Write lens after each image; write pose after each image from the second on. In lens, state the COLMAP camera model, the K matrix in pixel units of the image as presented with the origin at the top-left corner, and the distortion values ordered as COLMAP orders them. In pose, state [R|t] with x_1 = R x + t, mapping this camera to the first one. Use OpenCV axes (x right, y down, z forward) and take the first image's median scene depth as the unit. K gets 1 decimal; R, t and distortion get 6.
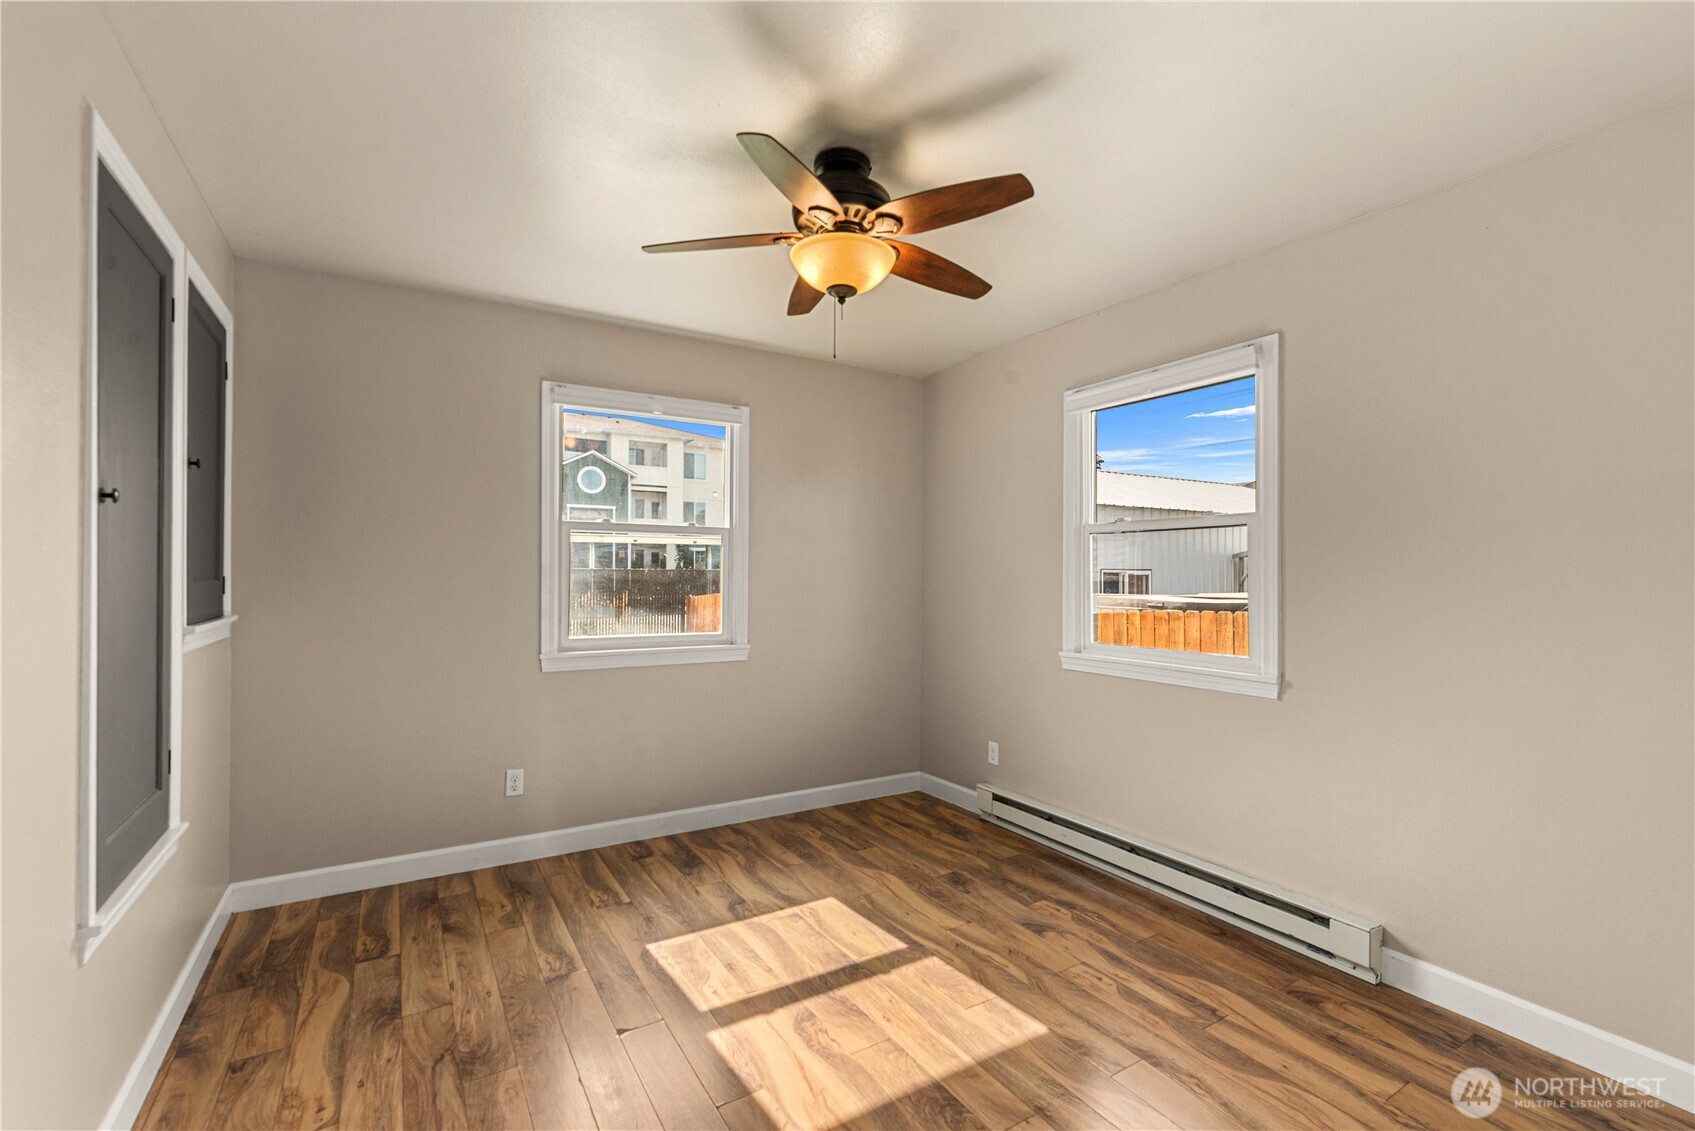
lens RADIAL K [[746.0, 0, 853.9], [0, 746.0, 571.8], [0, 0, 1]] dist [0.003308, -0.000098]
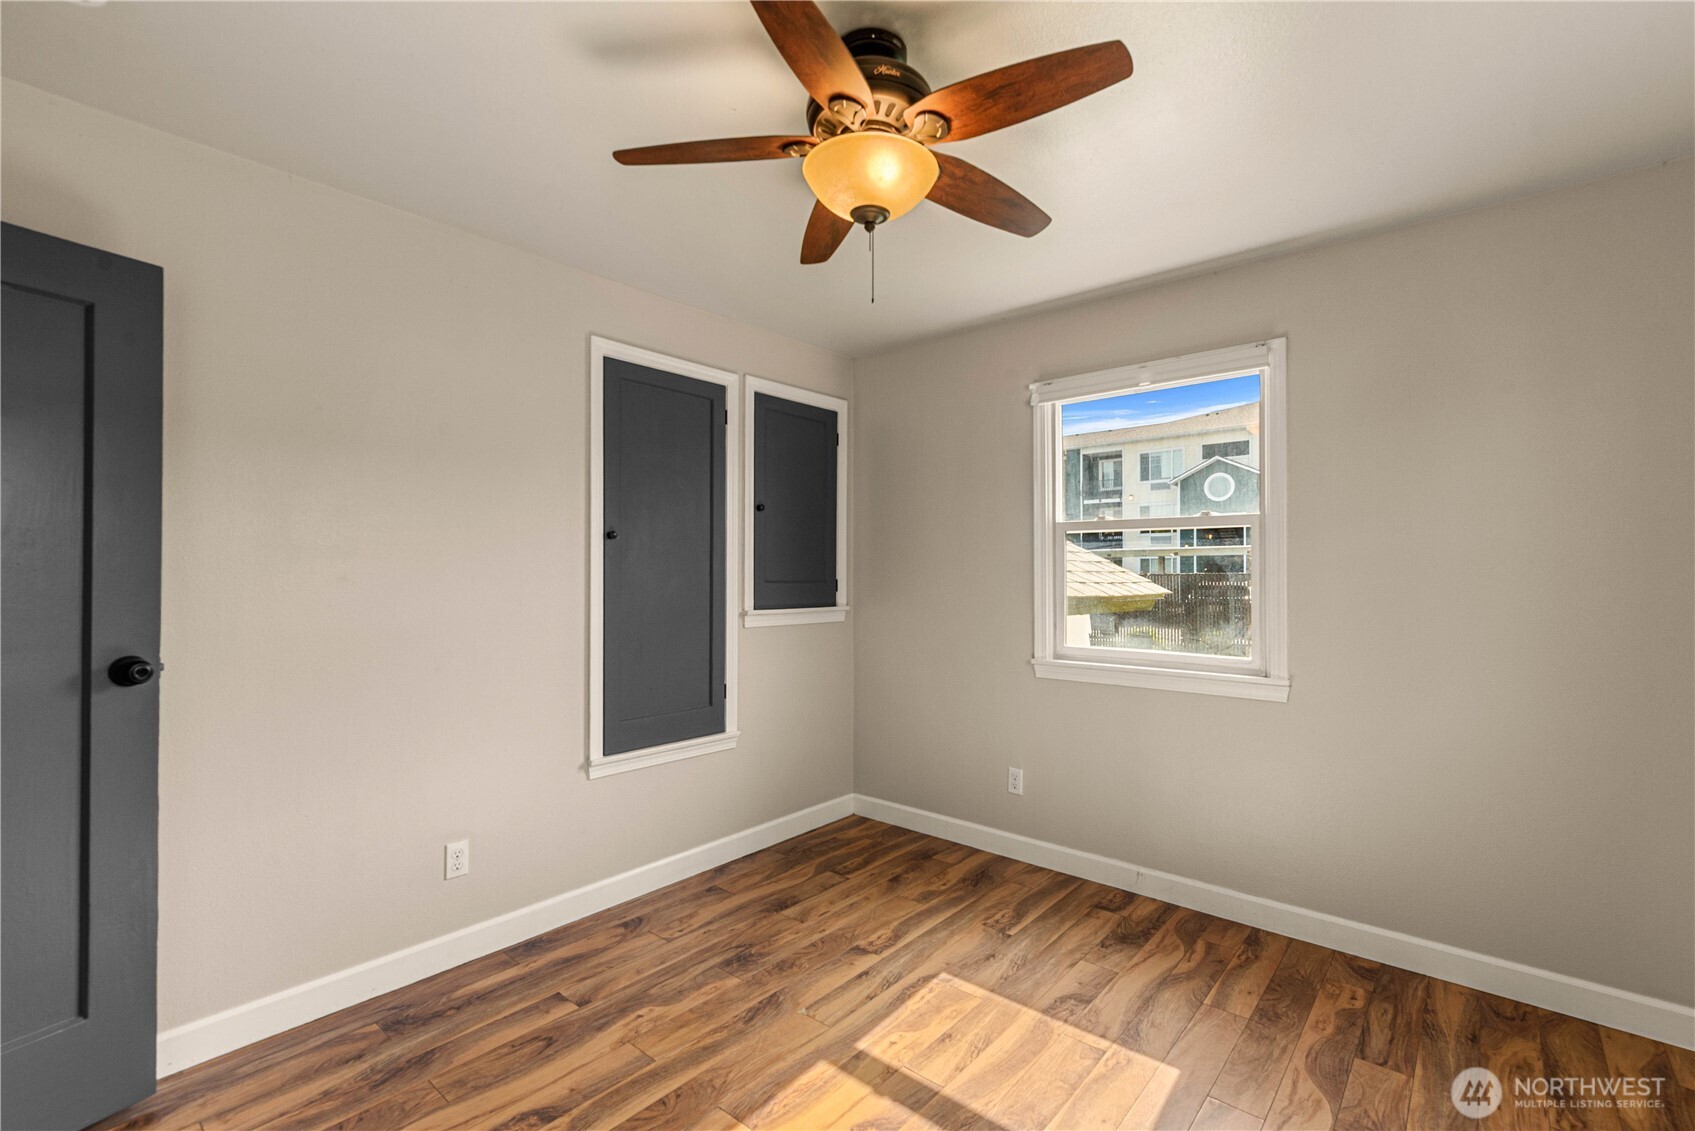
lens RADIAL K [[746.0, 0, 853.9], [0, 746.0, 571.8], [0, 0, 1]] dist [0.003308, -0.000098]
pose [[0.311106, -0.008077, -0.950341, 0.526580], [0.000461, 0.999965, -0.008348, 0.003324], [0.950375, 0.002160, 0.311099, 0.541747]]
